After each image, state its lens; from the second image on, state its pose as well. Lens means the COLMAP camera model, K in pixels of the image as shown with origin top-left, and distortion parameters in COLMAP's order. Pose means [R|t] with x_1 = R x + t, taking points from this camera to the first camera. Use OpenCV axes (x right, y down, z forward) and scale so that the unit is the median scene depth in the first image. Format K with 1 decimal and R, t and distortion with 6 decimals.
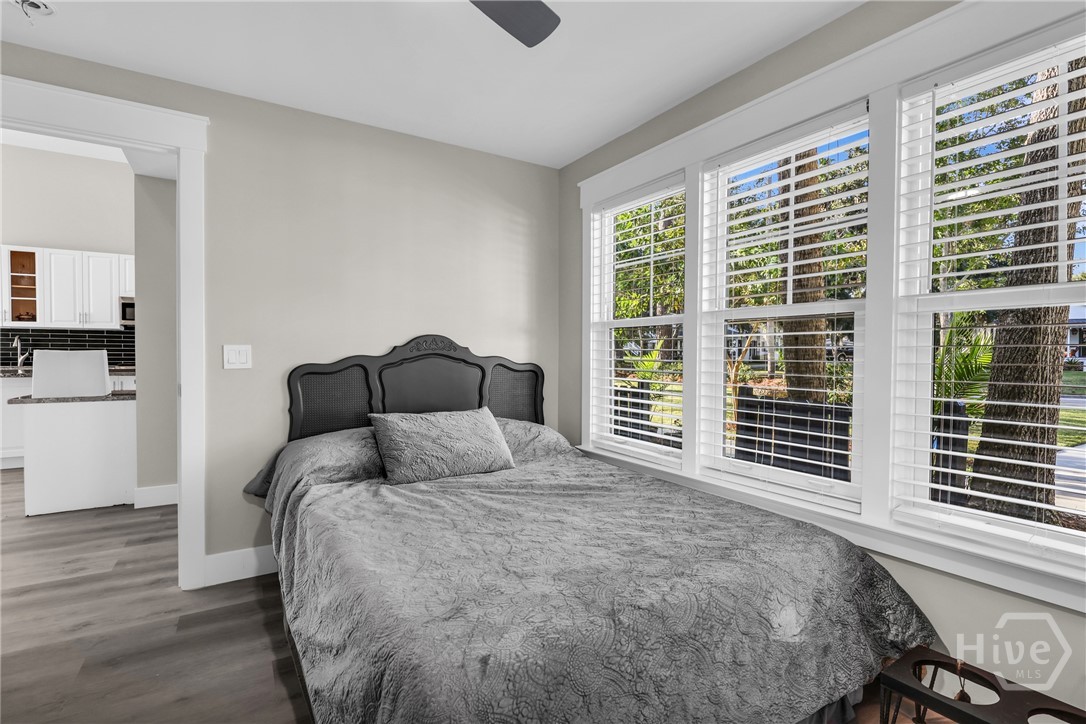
lens RADIAL K [[492.9, 0, 543.0], [0, 492.9, 362.0], [0, 0, 1]] dist [-0.001045, -0.000205]
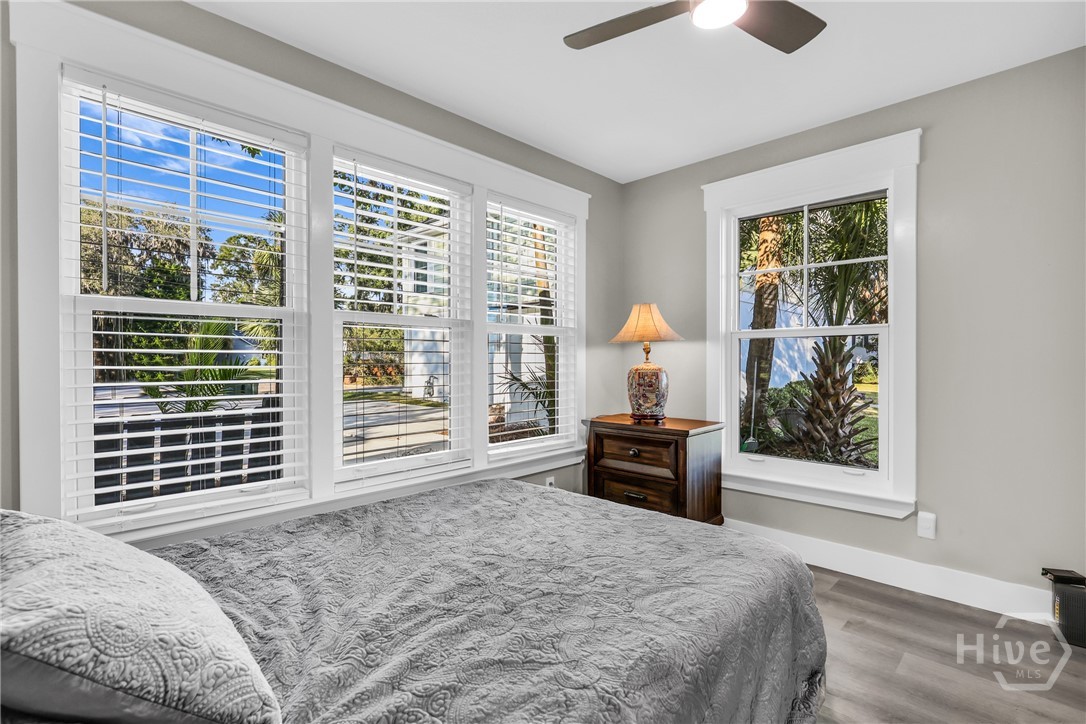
lens RADIAL K [[492.9, 0, 543.0], [0, 492.9, 362.0], [0, 0, 1]] dist [-0.001045, -0.000205]
pose [[-0.215228, -0.022856, 0.976296, -0.520145], [0.002845, 0.999707, 0.024032, -0.025541], [-0.976560, 0.007949, -0.215100, 0.660889]]
